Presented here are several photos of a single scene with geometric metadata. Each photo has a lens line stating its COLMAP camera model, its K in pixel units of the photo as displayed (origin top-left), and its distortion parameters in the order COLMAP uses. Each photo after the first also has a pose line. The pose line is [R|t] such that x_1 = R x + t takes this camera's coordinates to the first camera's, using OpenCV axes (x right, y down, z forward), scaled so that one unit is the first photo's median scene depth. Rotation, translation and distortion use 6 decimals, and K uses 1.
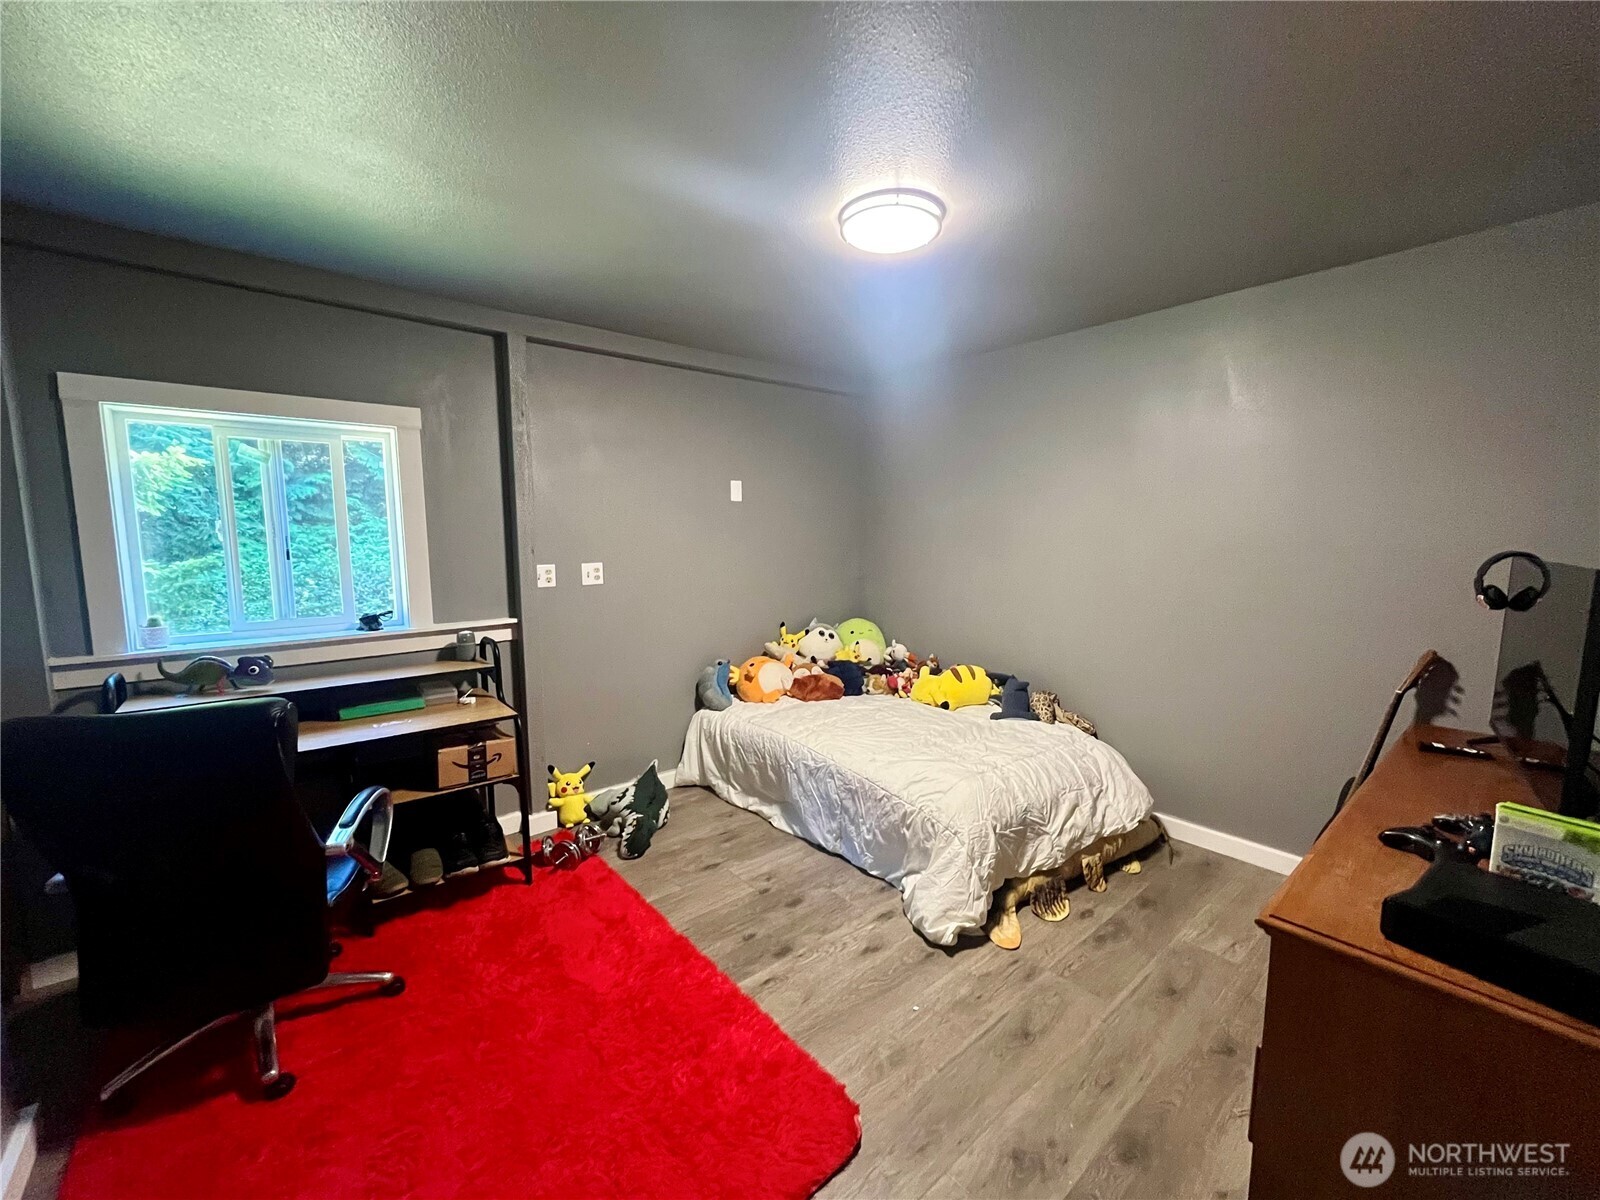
lens RADIAL K [[652.2, 0, 802.4], [0, 652.2, 603.4], [0, 0, 1]] dist [-0.003412, 0.001108]
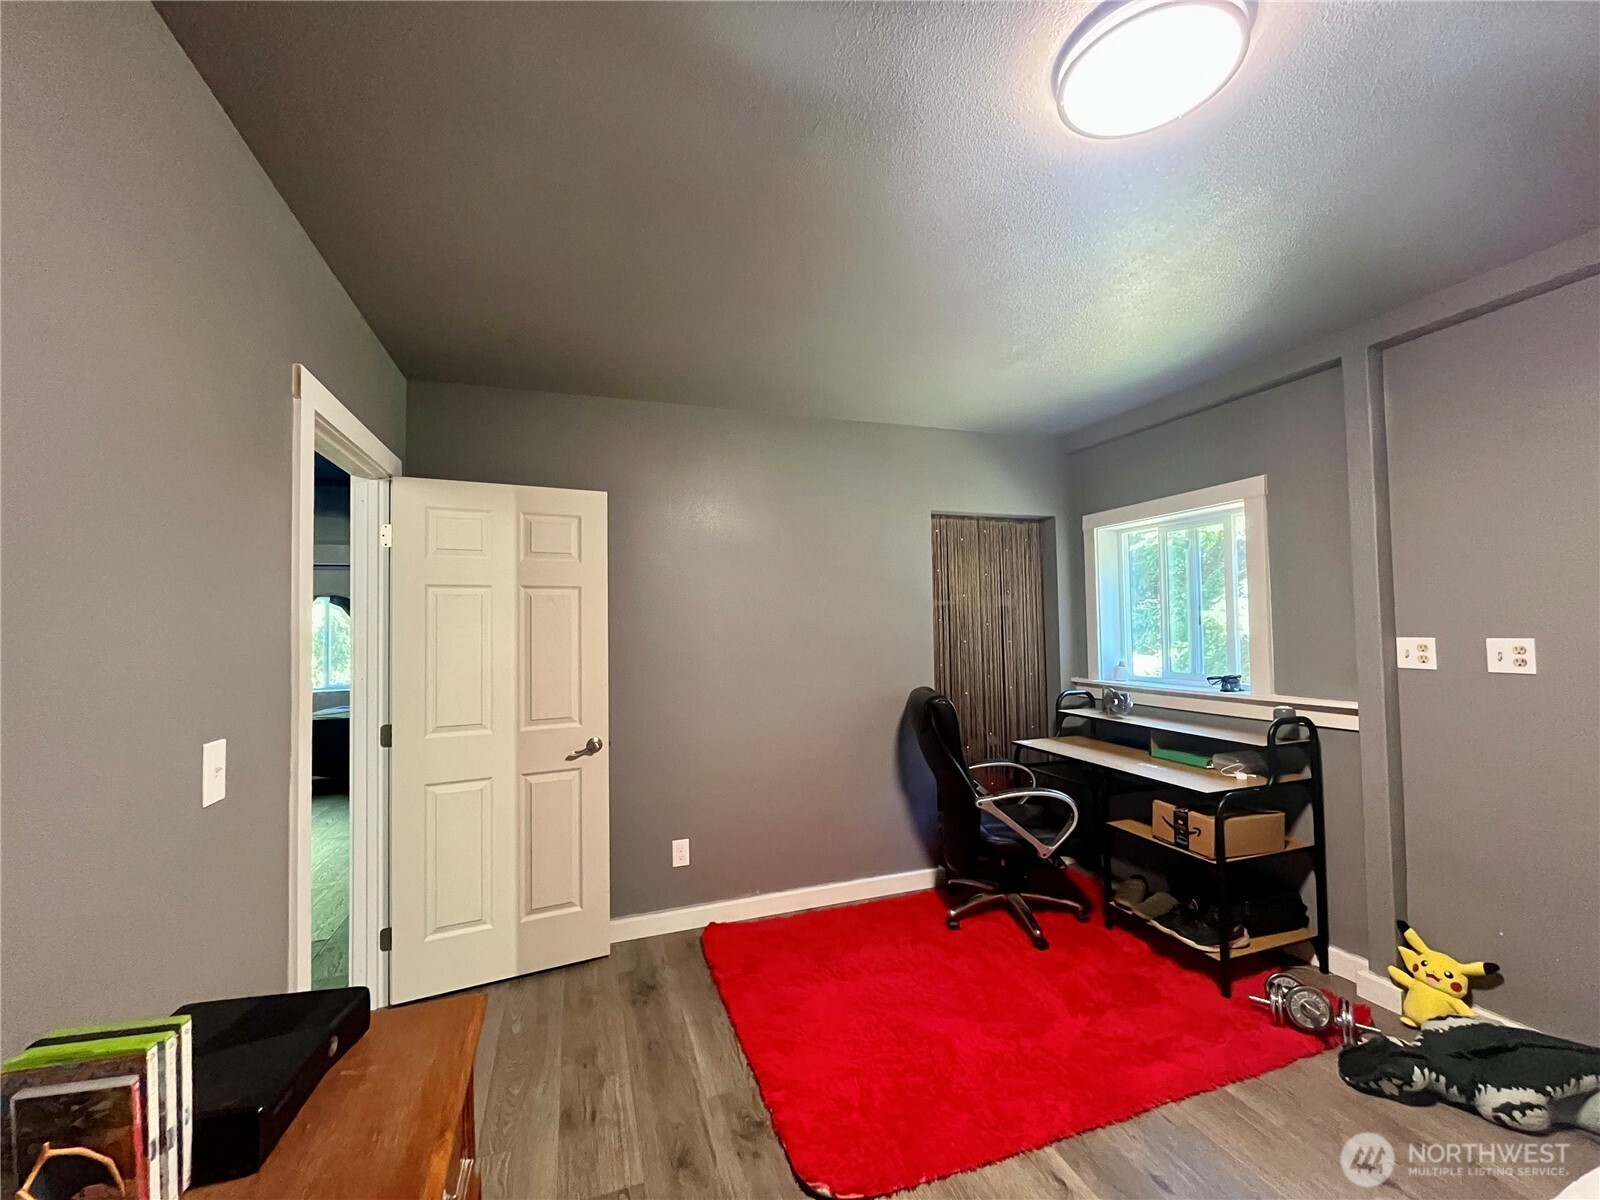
lens RADIAL K [[652.2, 0, 801.8], [0, 652.2, 605.3], [0, 0, 1]] dist [-0.003412, 0.001108]
pose [[-0.372980, -0.013314, -0.927744, 0.601601], [-0.072650, 0.997246, 0.014896, -0.064702], [0.924991, 0.072957, -0.372920, 0.738884]]
